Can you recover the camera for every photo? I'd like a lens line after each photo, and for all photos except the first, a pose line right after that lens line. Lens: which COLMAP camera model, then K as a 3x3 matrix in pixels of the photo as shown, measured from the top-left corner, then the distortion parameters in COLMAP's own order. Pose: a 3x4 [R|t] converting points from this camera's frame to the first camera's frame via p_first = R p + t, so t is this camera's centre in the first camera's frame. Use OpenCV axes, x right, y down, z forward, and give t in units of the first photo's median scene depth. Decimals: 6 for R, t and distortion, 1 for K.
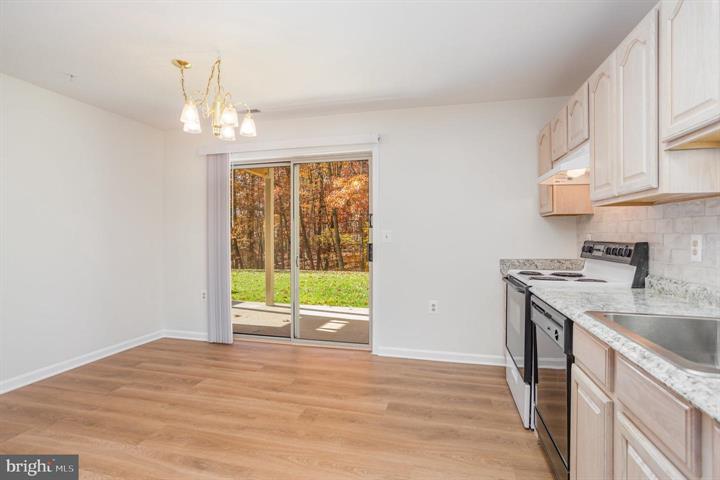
lens RADIAL K [[351.7, 0, 359.6], [0, 351.7, 243.7], [0, 0, 1]] dist [-0.049970, 0.022529]
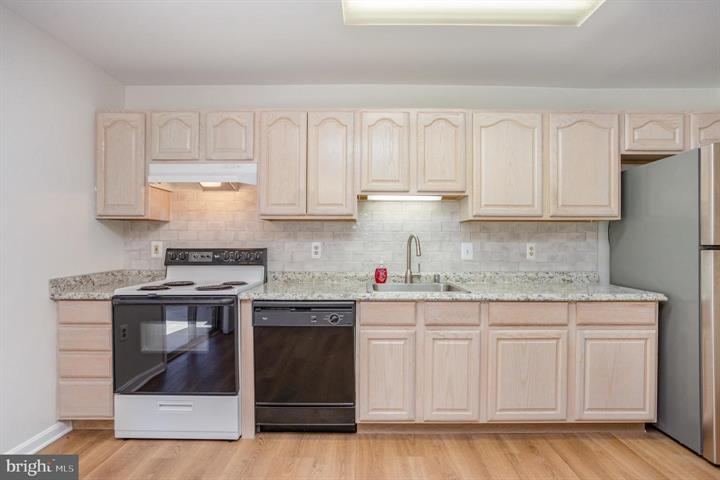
lens RADIAL K [[351.7, 0, 359.6], [0, 351.7, 243.7], [0, 0, 1]] dist [-0.049970, 0.022529]
pose [[-0.233719, -0.009669, 0.972256, -0.601060], [0.023223, 0.999610, 0.015524, -0.033430], [-0.972027, 0.026207, -0.233403, 0.954677]]
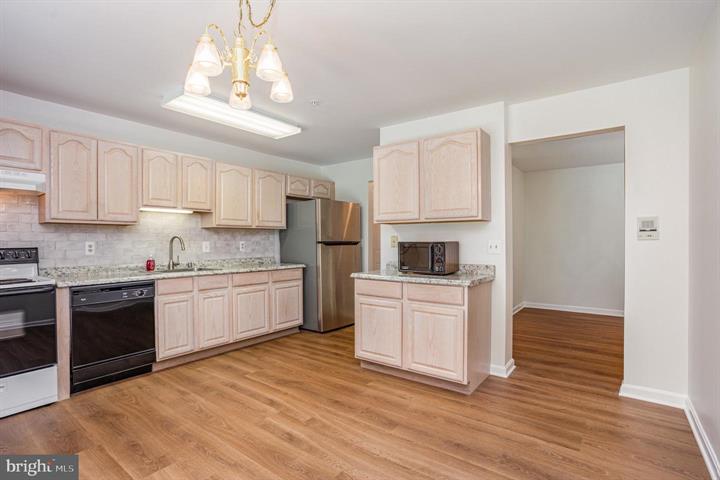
lens RADIAL K [[351.7, 0, 359.6], [0, 351.7, 243.7], [0, 0, 1]] dist [-0.049970, 0.022529]
pose [[-0.919428, -0.003220, 0.393246, -1.054488], [0.011392, 0.999329, 0.034819, -0.054947], [-0.393094, 0.036493, -0.918774, 1.805565]]
